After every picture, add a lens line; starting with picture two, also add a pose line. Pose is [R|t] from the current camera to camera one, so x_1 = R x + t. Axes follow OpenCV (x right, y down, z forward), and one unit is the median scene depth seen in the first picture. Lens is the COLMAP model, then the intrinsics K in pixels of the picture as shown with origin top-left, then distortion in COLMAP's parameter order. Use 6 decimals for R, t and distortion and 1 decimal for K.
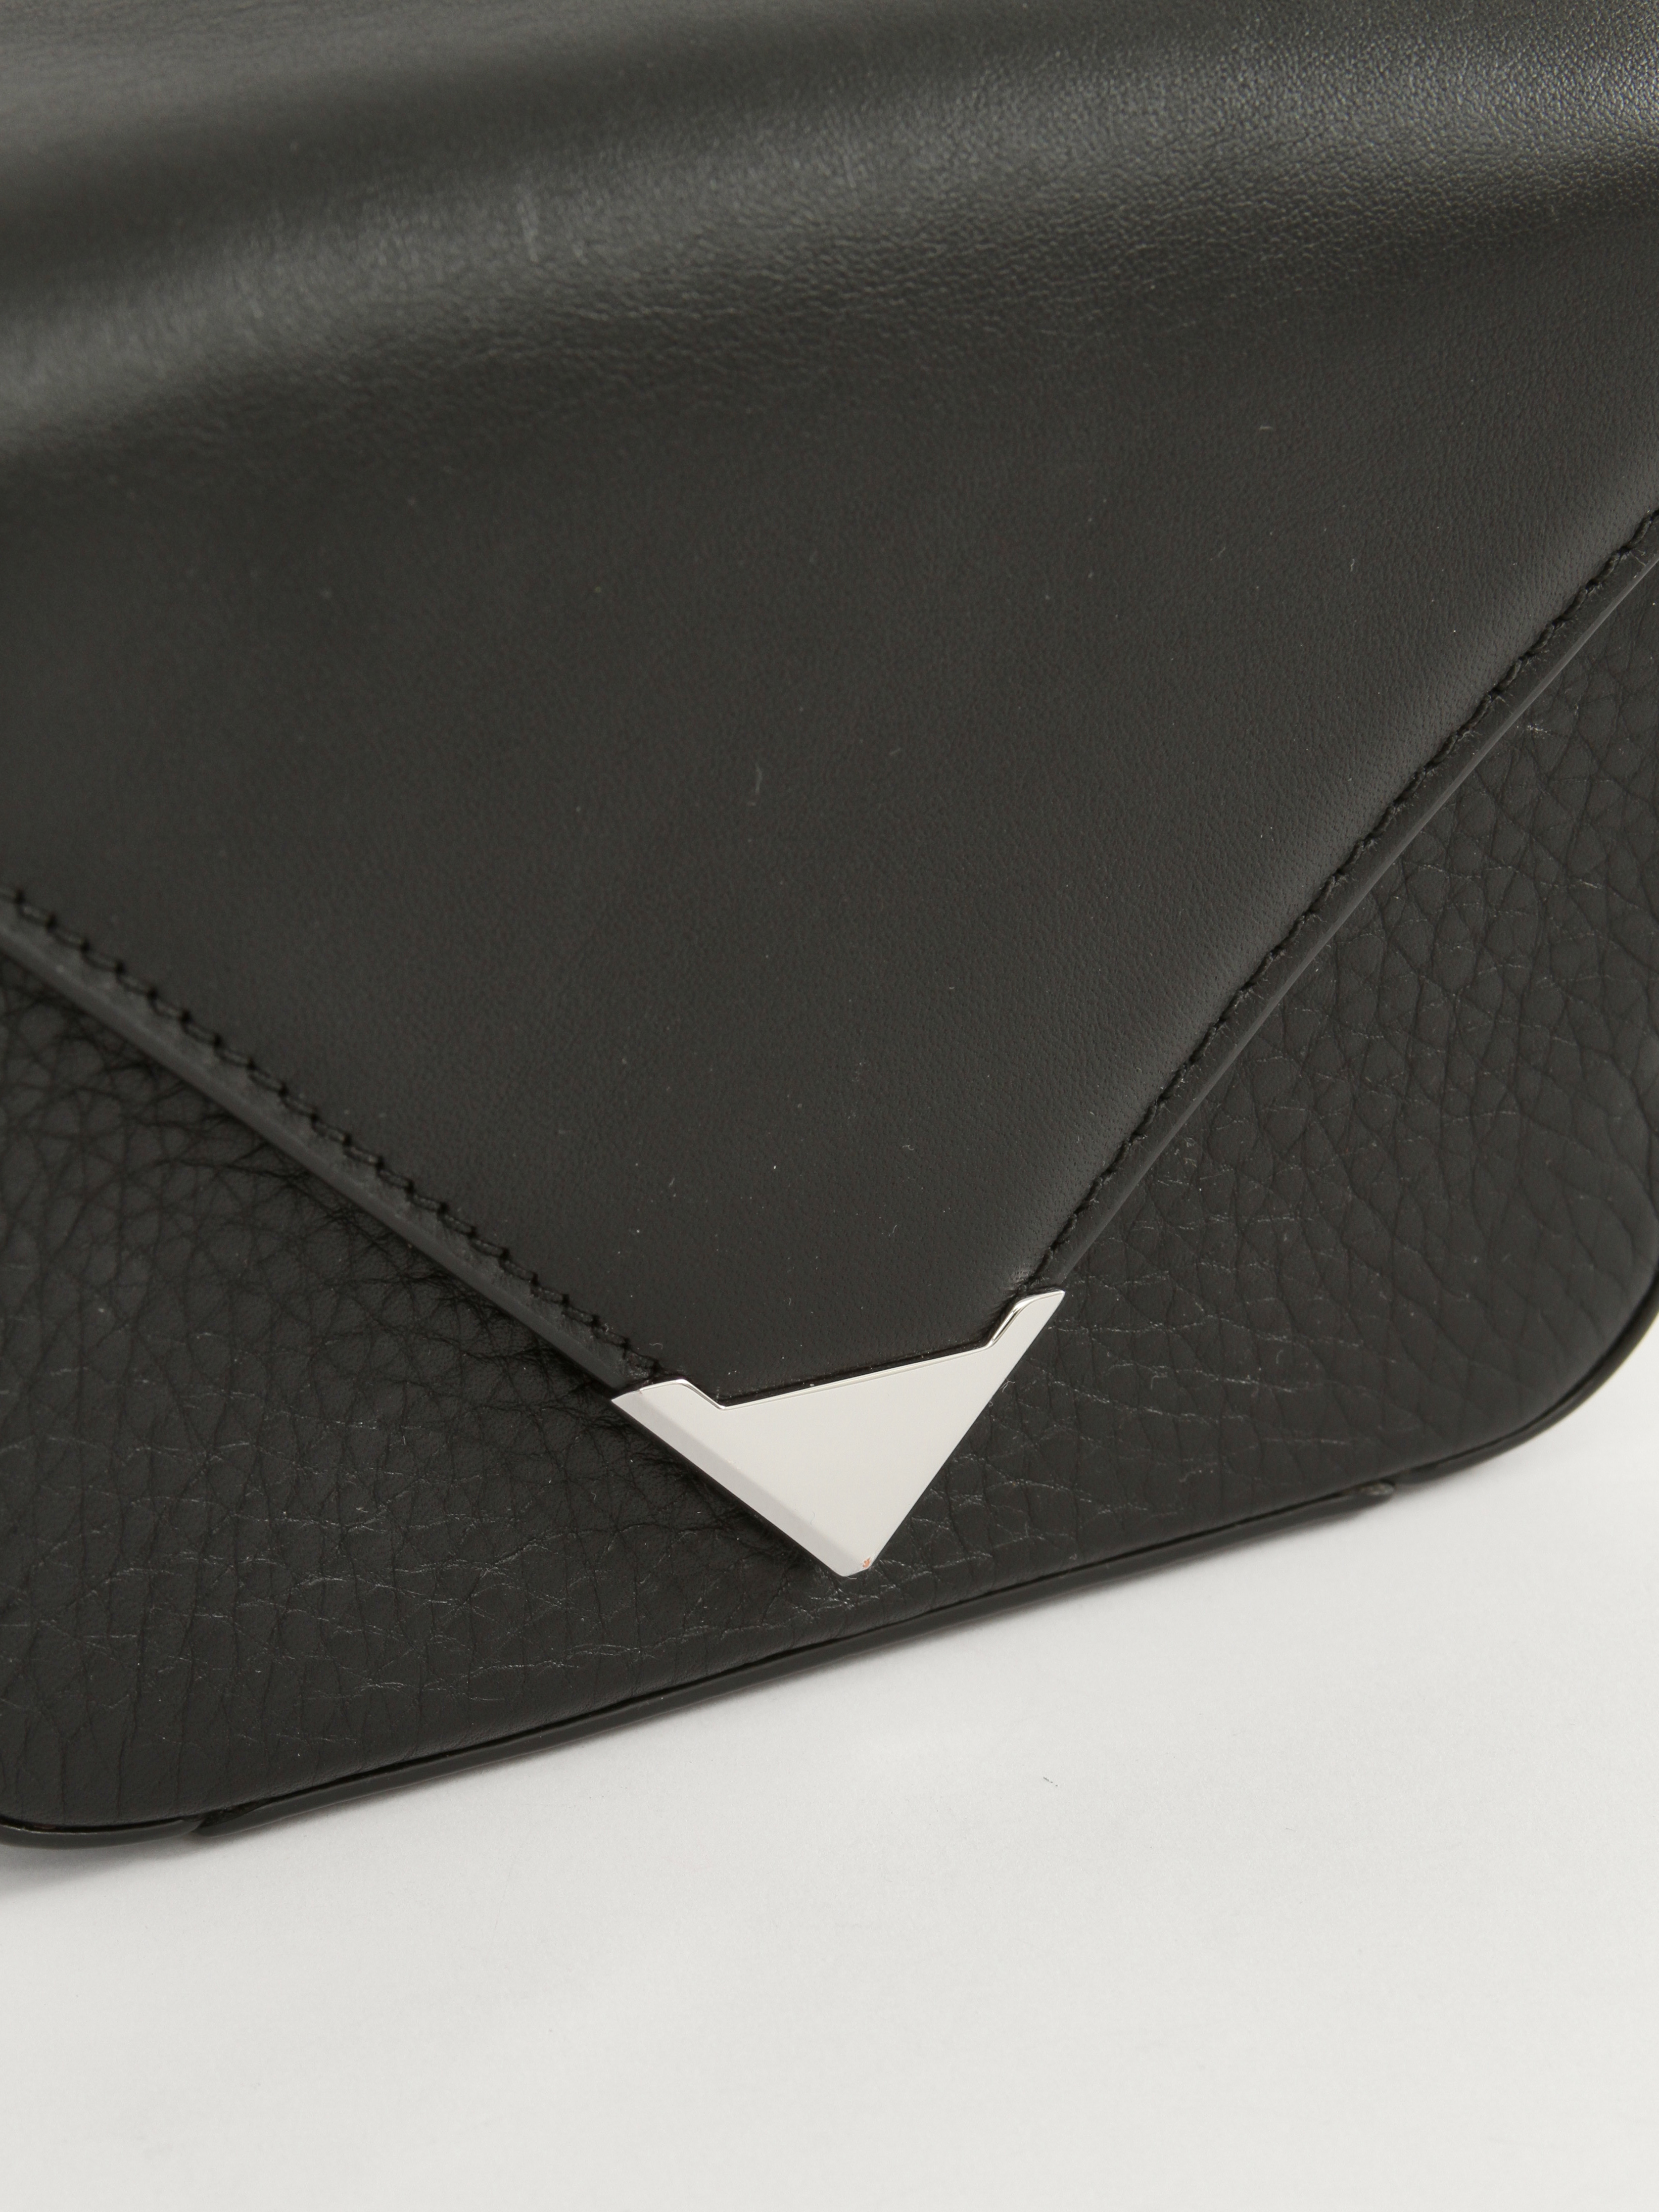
lens RADIAL K [[6481.2, 0, 829.5], [0, 6481.2, 1106.0], [0, 0, 1]] dist [0.072831, 0.000000]
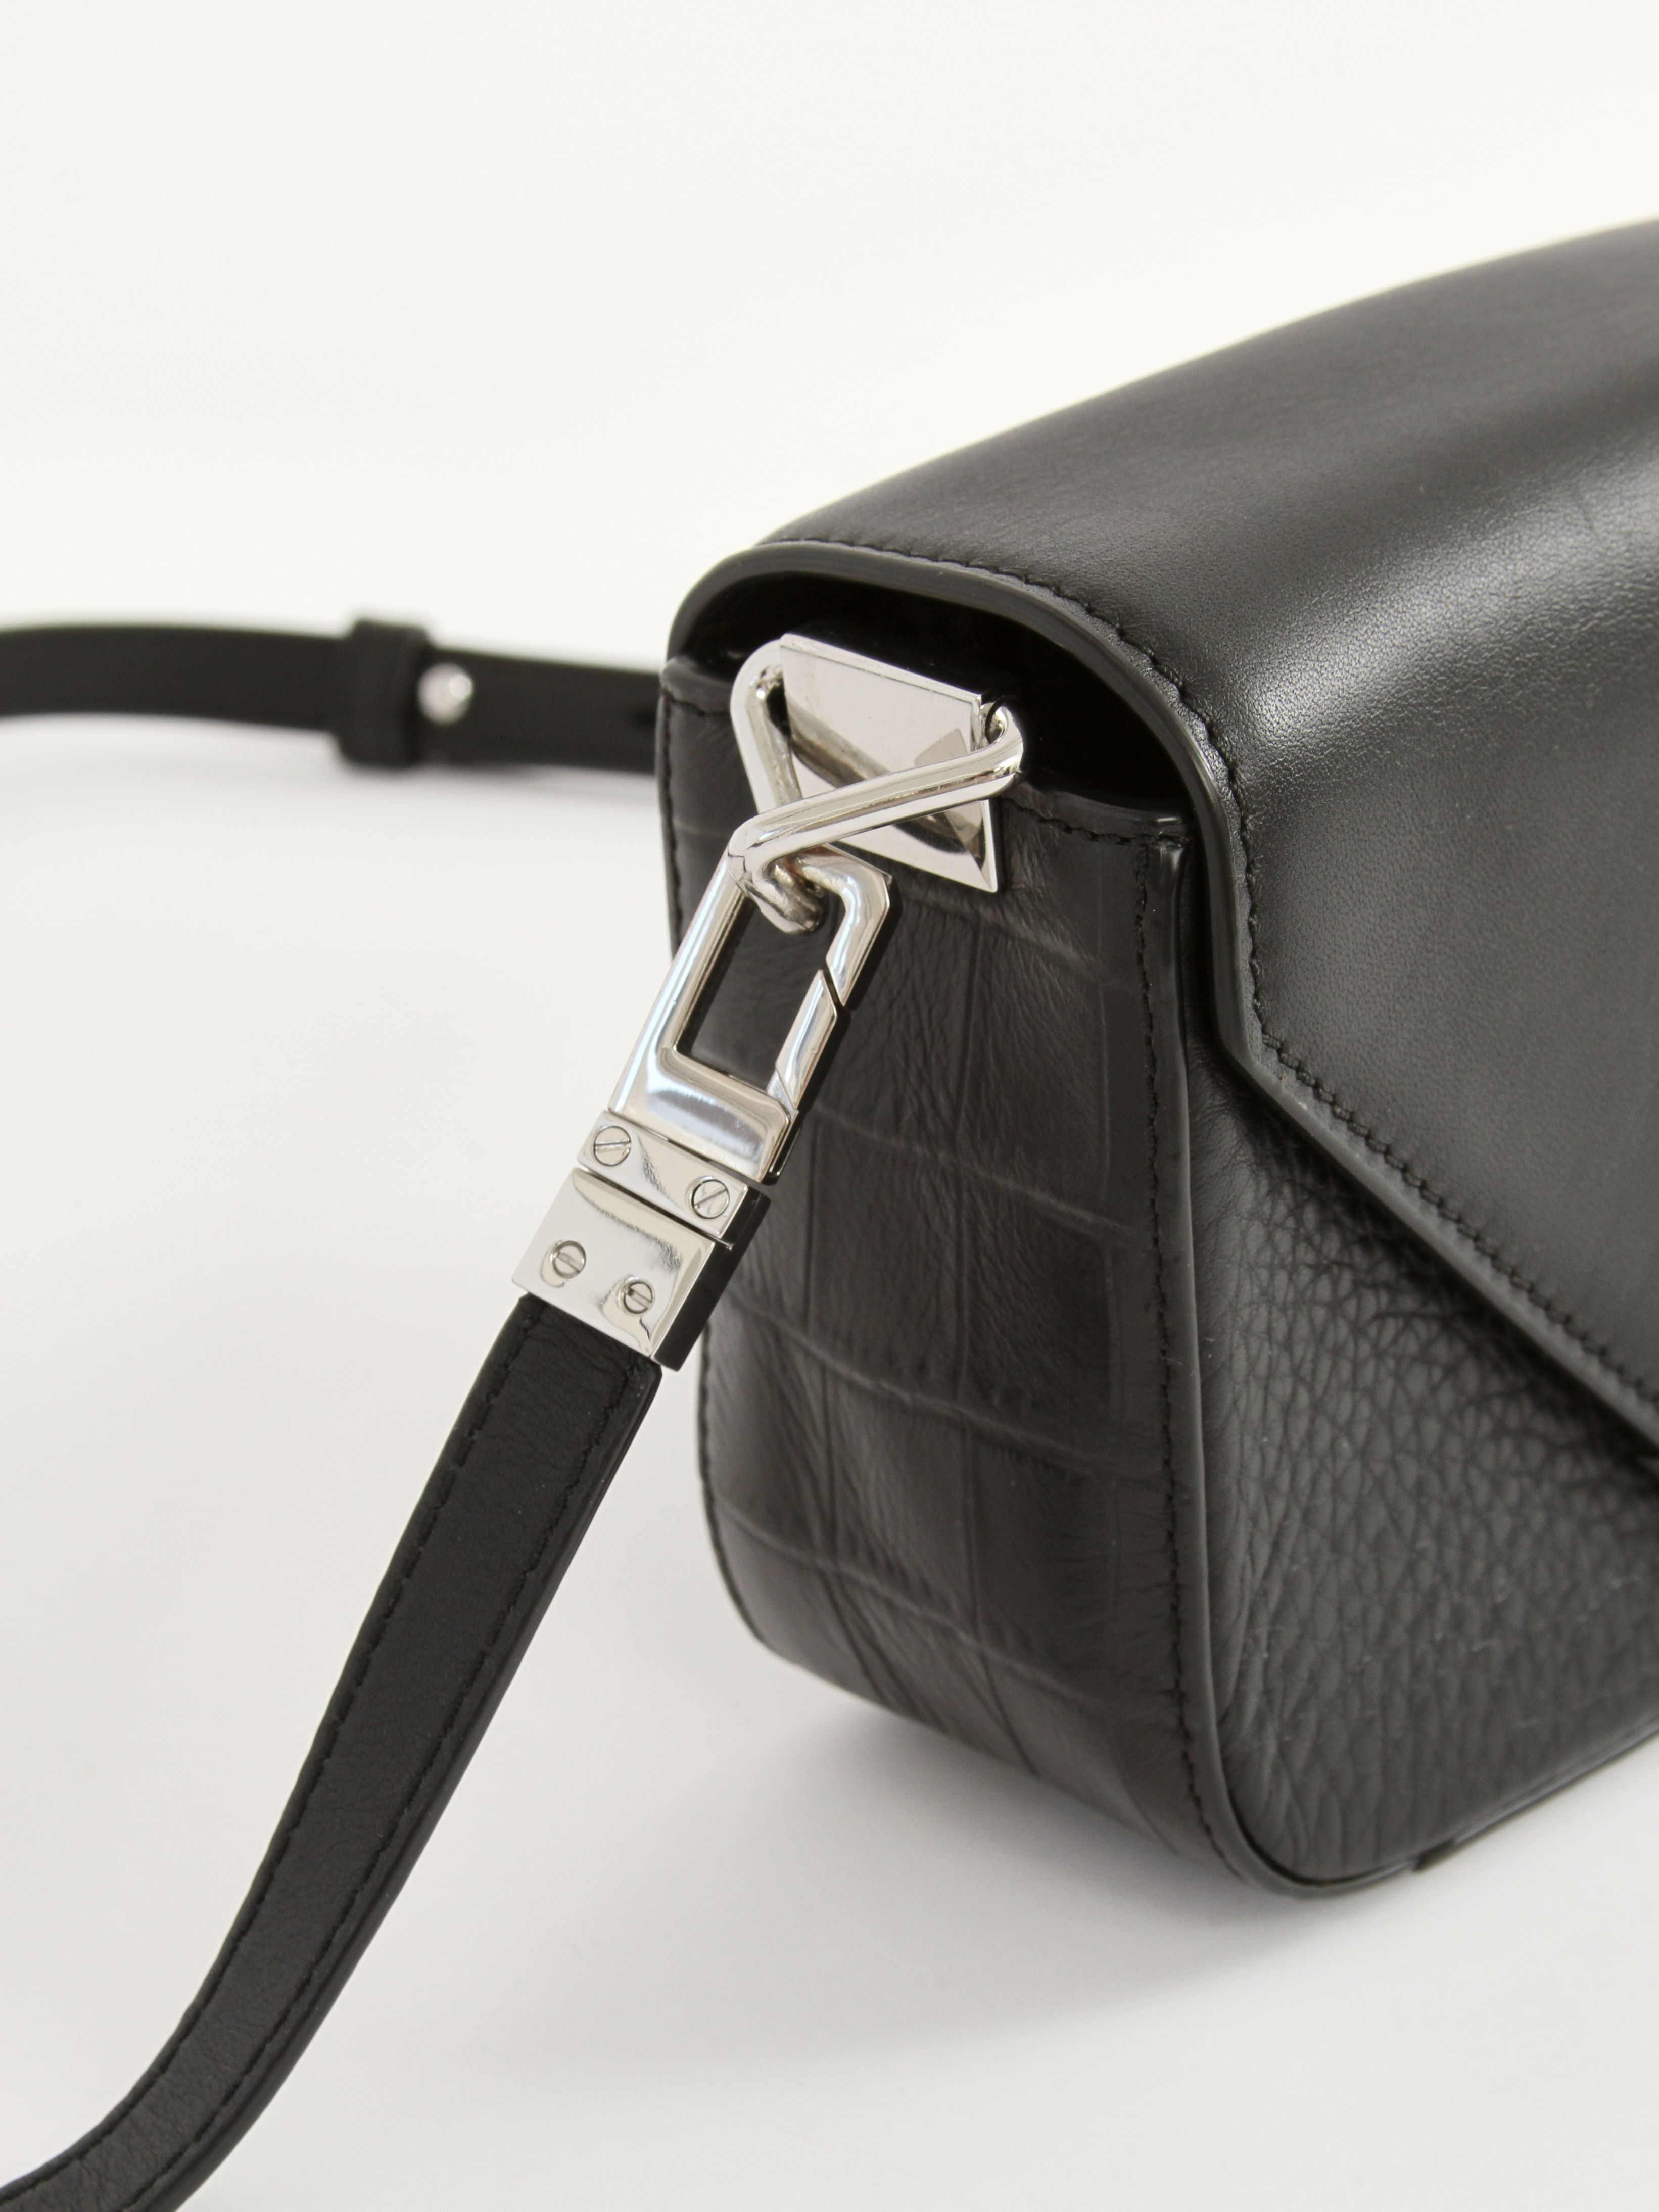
lens RADIAL K [[5323.2, 0, 829.8], [0, 5323.2, 1106.1], [0, 0, 1]] dist [-0.004043, 0.000000]
pose [[0.956545, -0.170830, 0.236304, -0.439263], [0.195798, 0.976830, -0.086404, 0.036975], [-0.216068, 0.128917, 0.967830, 0.022103]]
